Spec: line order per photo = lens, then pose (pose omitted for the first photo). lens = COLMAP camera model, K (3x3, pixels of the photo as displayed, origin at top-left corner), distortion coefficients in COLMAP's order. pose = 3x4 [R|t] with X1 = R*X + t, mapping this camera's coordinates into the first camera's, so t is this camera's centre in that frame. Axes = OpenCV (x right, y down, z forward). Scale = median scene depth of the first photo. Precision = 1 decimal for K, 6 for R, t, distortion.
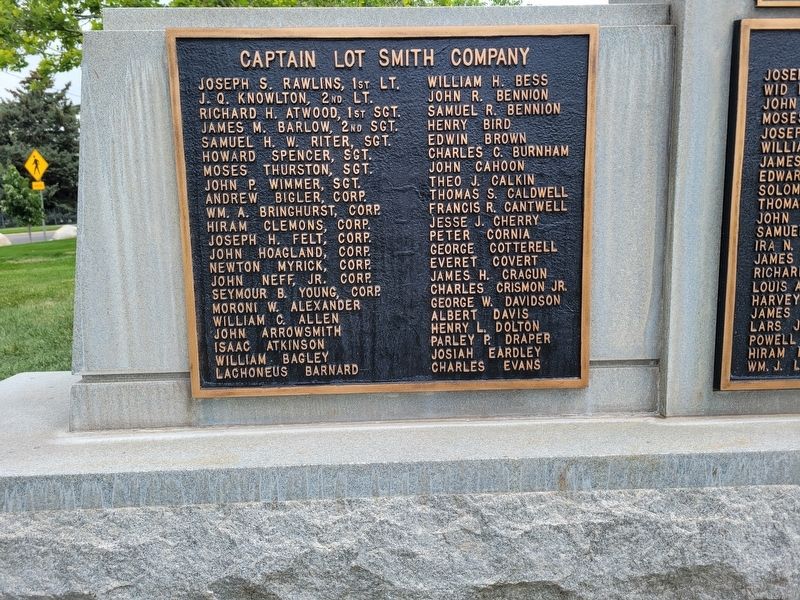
lens RADIAL K [[598.9, 0, 401.2], [0, 598.9, 300.7], [0, 0, 1]] dist [0.051048, -0.045714]
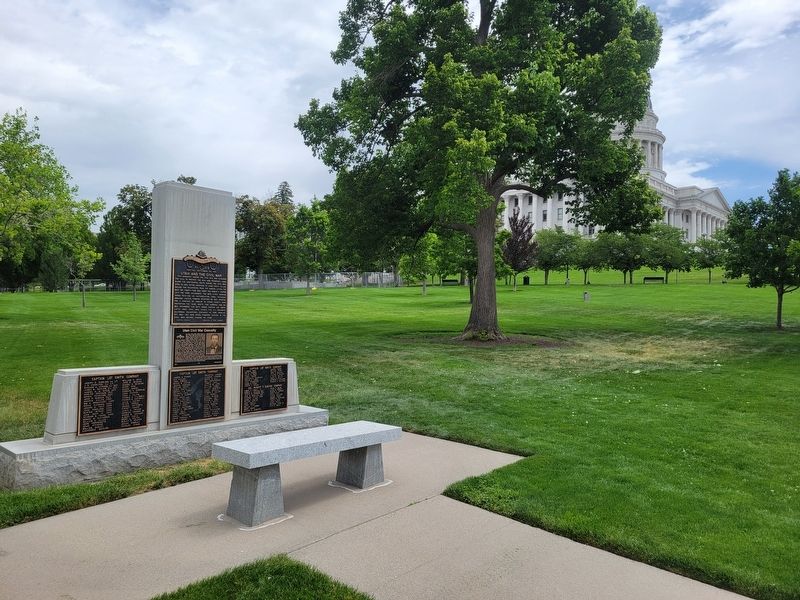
lens RADIAL K [[598.9, 0, 406.0], [0, 598.9, 303.8], [0, 0, 1]] dist [0.051048, -0.045714]
pose [[0.704886, 0.044411, 0.707929, -2.370963], [0.068066, 0.989197, -0.129828, -0.126356], [-0.706047, 0.139700, 0.694249, -5.604376]]
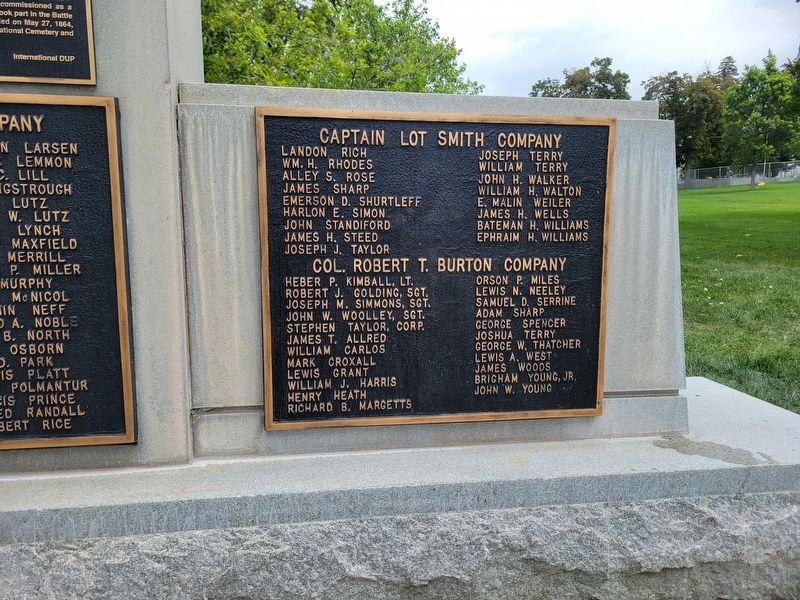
lens RADIAL K [[598.9, 0, 410.6], [0, 598.9, 308.0], [0, 0, 1]] dist [0.051048, -0.045714]
pose [[0.992440, 0.010585, 0.122276, 1.588459], [-0.010210, 0.999941, -0.003687, -0.109343], [-0.122308, 0.002411, 0.992489, -0.093421]]
